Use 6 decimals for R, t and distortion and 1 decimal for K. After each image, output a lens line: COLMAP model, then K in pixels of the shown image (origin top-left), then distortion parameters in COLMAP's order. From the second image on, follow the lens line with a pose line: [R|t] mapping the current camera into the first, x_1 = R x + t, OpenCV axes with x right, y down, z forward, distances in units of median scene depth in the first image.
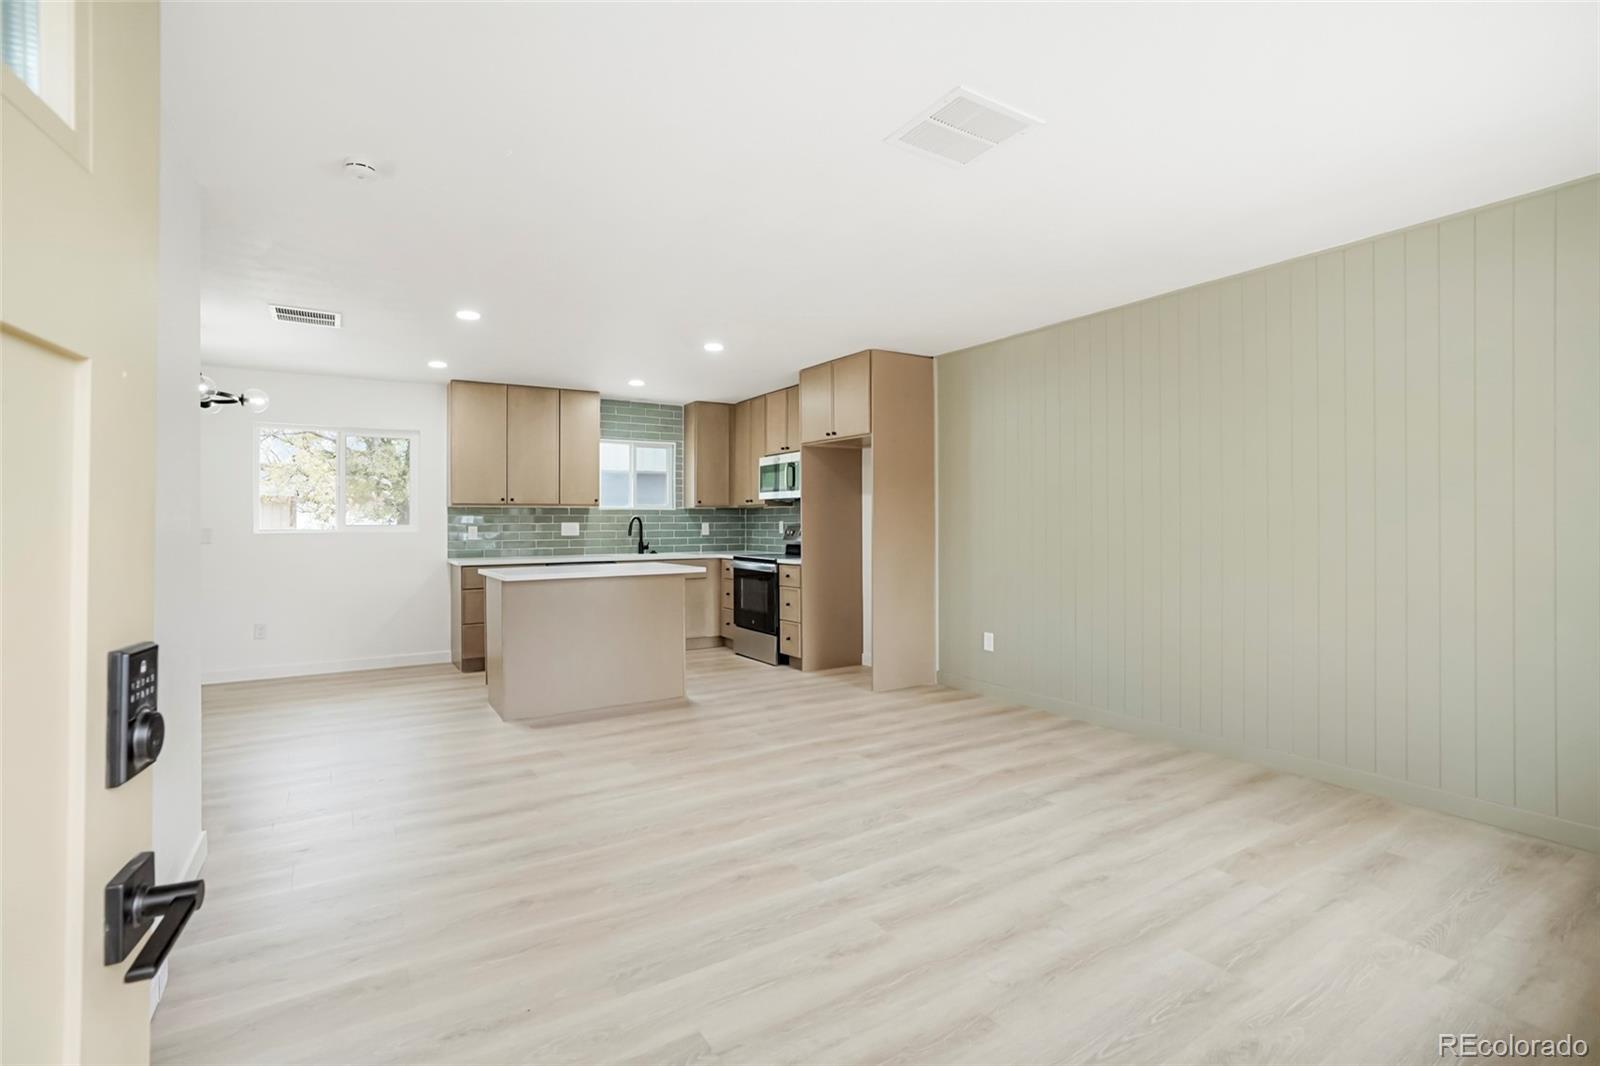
lens RADIAL K [[725.4, 0, 795.1], [0, 725.4, 520.9], [0, 0, 1]] dist [-0.031031, 0.000997]
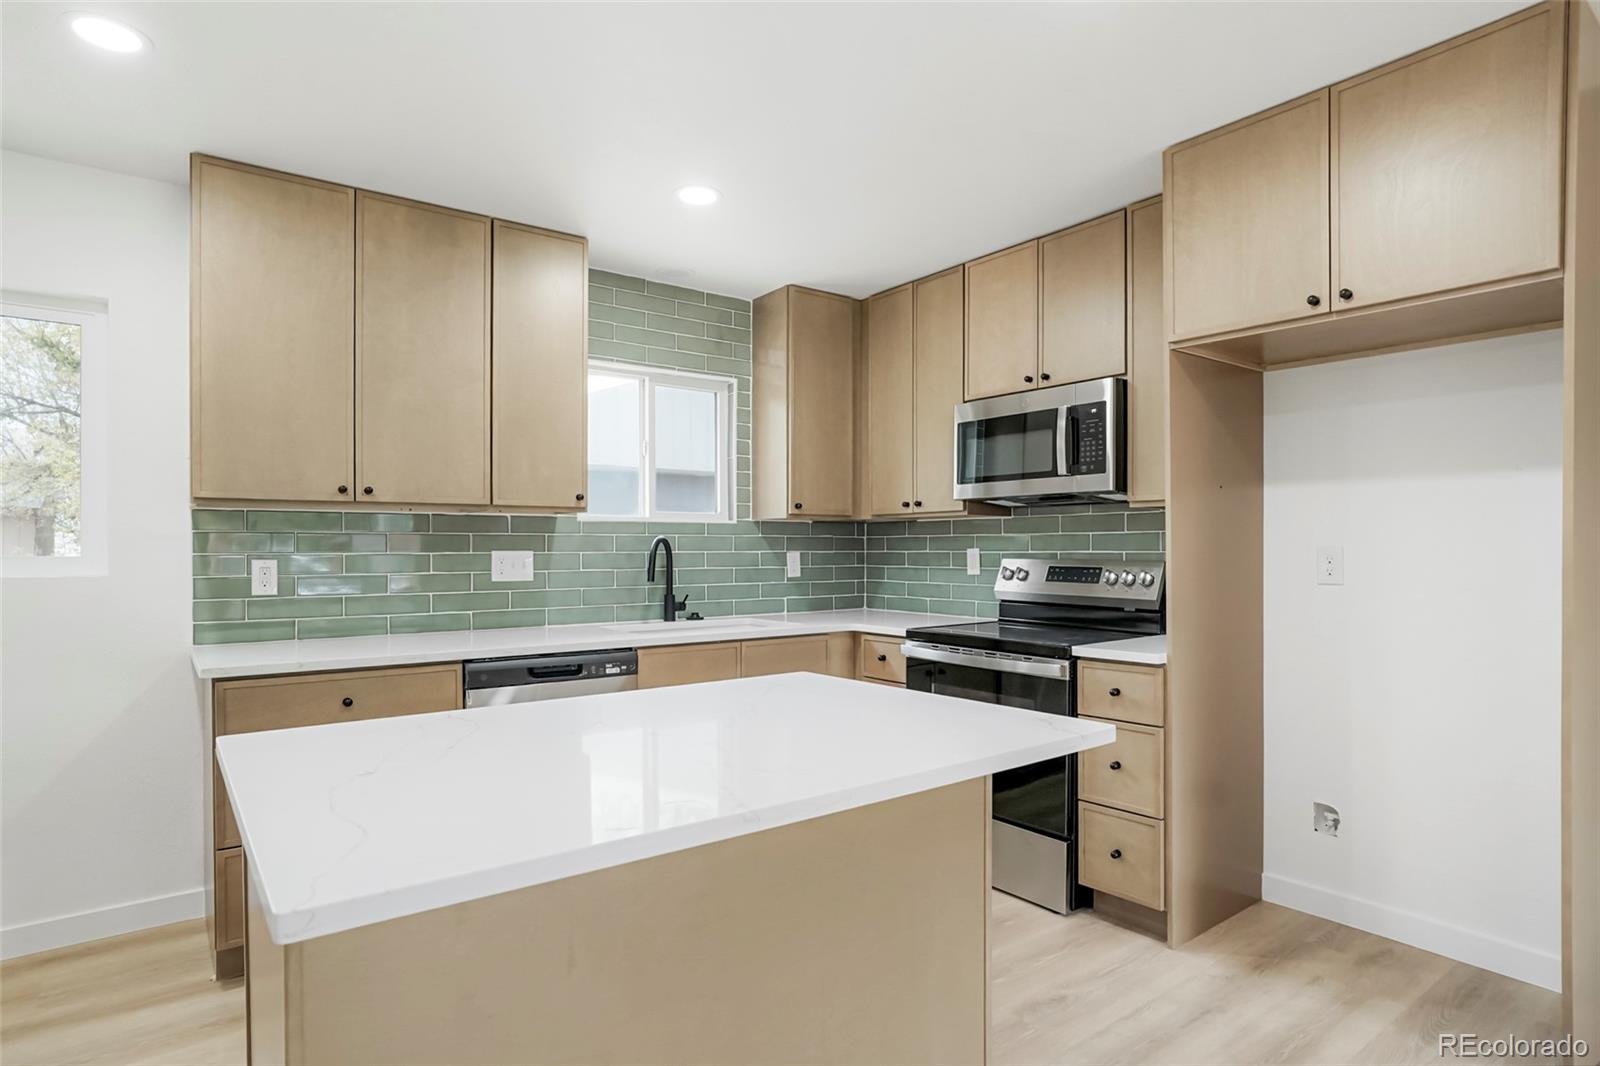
lens RADIAL K [[853.1, 0, 800.2], [0, 853.1, 548.4], [0, 0, 1]] dist [-0.016487, 0.003720]
pose [[0.996088, 0.002203, 0.088338, -0.186865], [-0.002307, 0.999997, 0.001065, -0.000039], [-0.088336, -0.001264, 0.996090, 0.487612]]
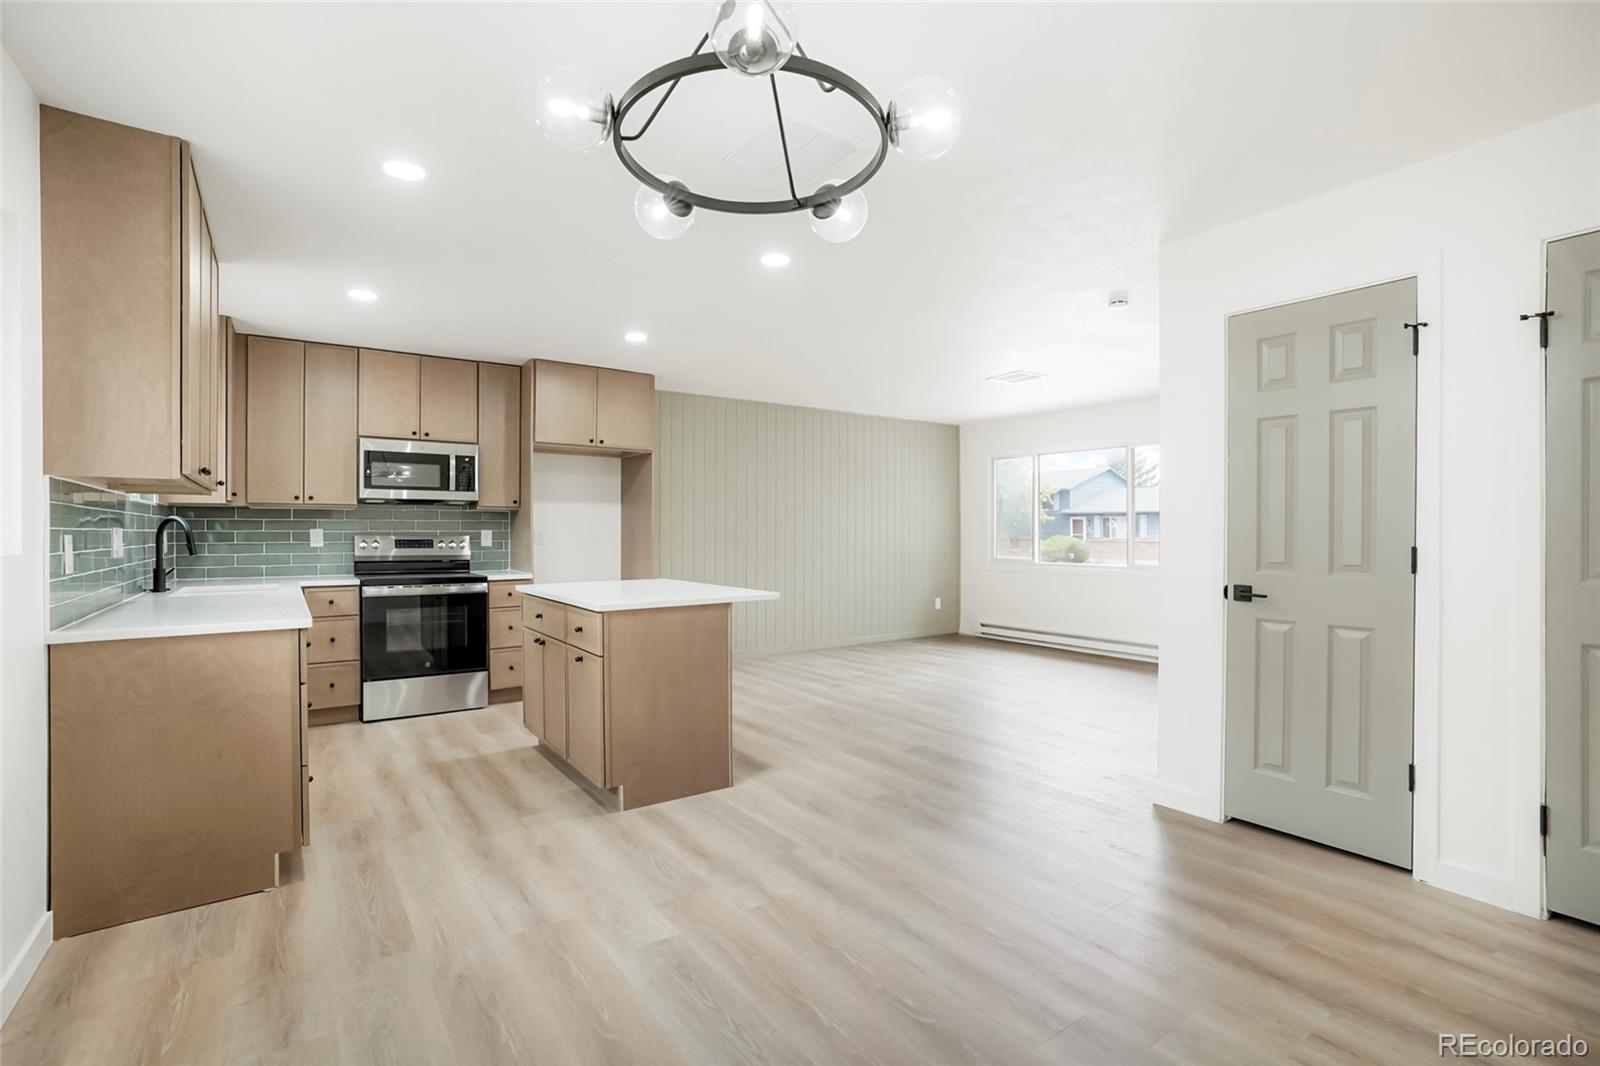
lens RADIAL K [[725.4, 0, 776.0], [0, 725.4, 535.6], [0, 0, 1]] dist [-0.031031, 0.000997]
pose [[-0.028354, 0.000025, 0.999598, -0.741758], [-0.001508, 0.999999, -0.000067, 0.006378], [-0.999597, -0.001509, -0.028354, 0.616088]]
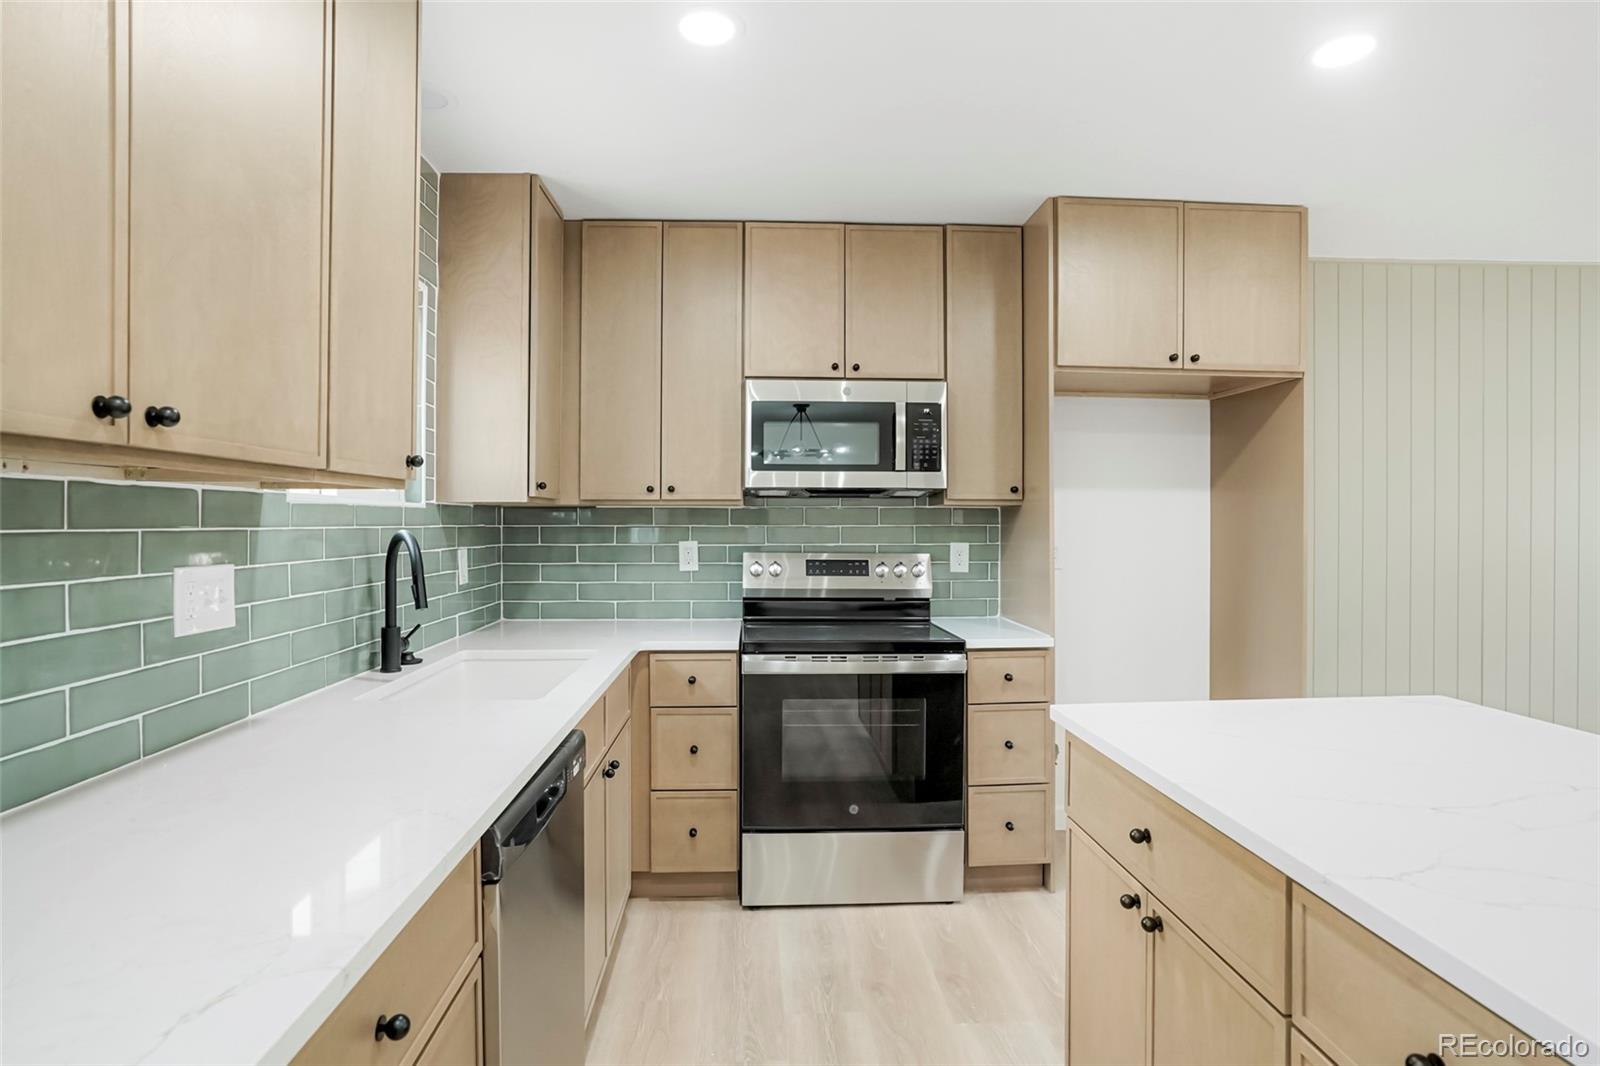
lens RADIAL K [[851.5, 0, 794.4], [0, 851.5, 523.2], [0, 0, 1]] dist [-0.033322, 0.001723]
pose [[0.495541, 0.004095, 0.868575, -0.426864], [-0.004186, 0.999989, -0.002327, -0.009270], [-0.868574, -0.002482, 0.495553, 0.746419]]
